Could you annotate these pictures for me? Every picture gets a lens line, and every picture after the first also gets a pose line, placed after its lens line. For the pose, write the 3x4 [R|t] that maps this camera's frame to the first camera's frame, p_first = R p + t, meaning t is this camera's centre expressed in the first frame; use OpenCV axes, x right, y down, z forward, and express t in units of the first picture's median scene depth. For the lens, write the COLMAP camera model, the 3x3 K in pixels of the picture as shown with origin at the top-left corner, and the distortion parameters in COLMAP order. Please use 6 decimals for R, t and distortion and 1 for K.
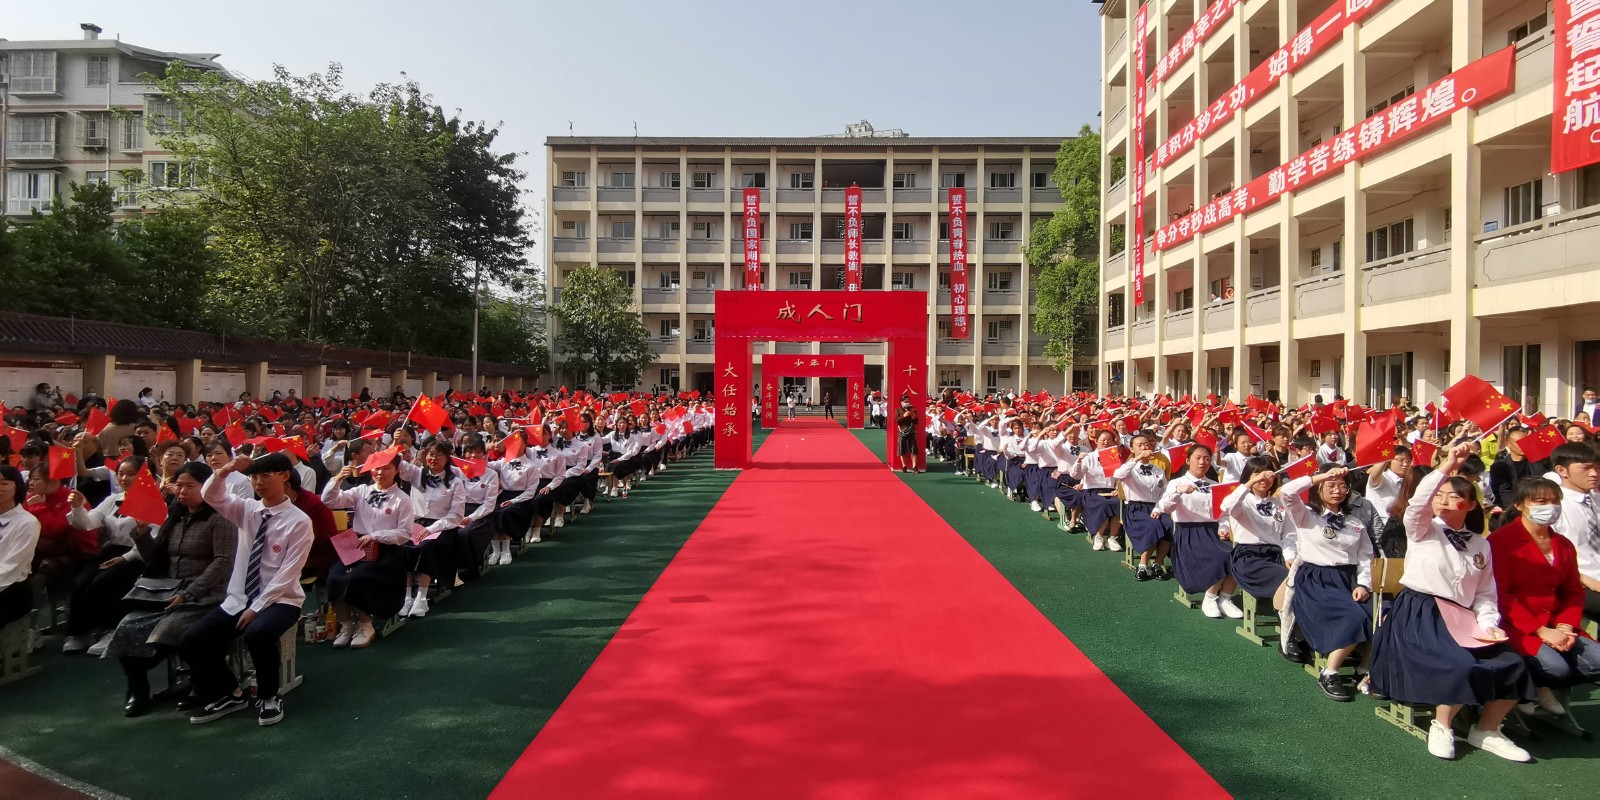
lens RADIAL K [[786.9, 0, 806.8], [0, 786.9, 413.9], [0, 0, 1]] dist [-0.003280, -0.003175]
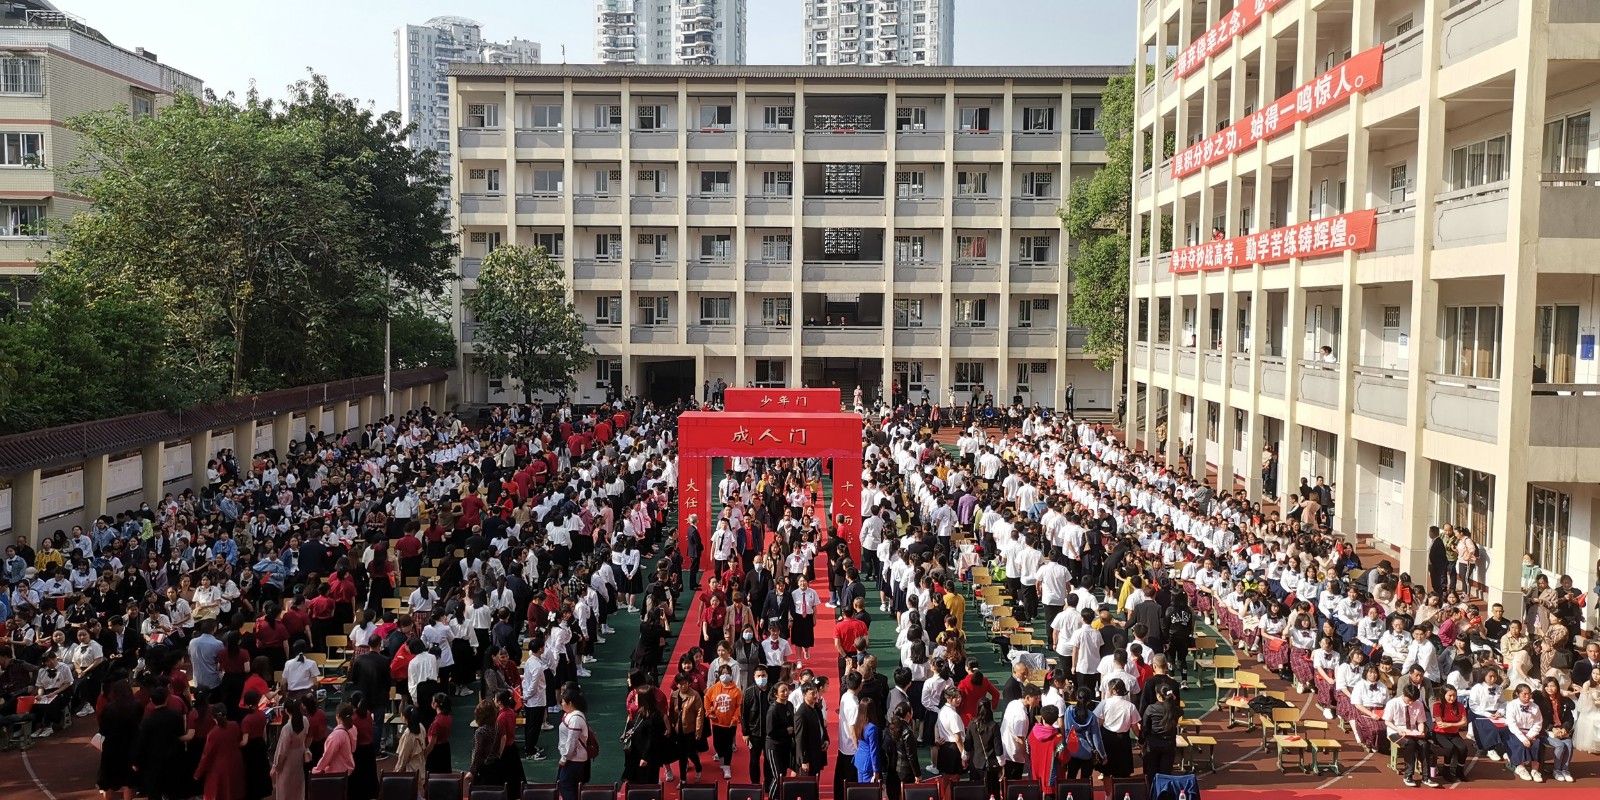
lens RADIAL K [[1324.0, 0, 803.5], [0, 1324.0, 376.7], [0, 0, 1]] dist [0.037388, 0.015948]
pose [[0.999979, 0.000326, -0.006538, 0.027286], [-0.000022, 0.998919, 0.046486, -0.104555], [0.006546, -0.046484, 0.998898, -0.319133]]
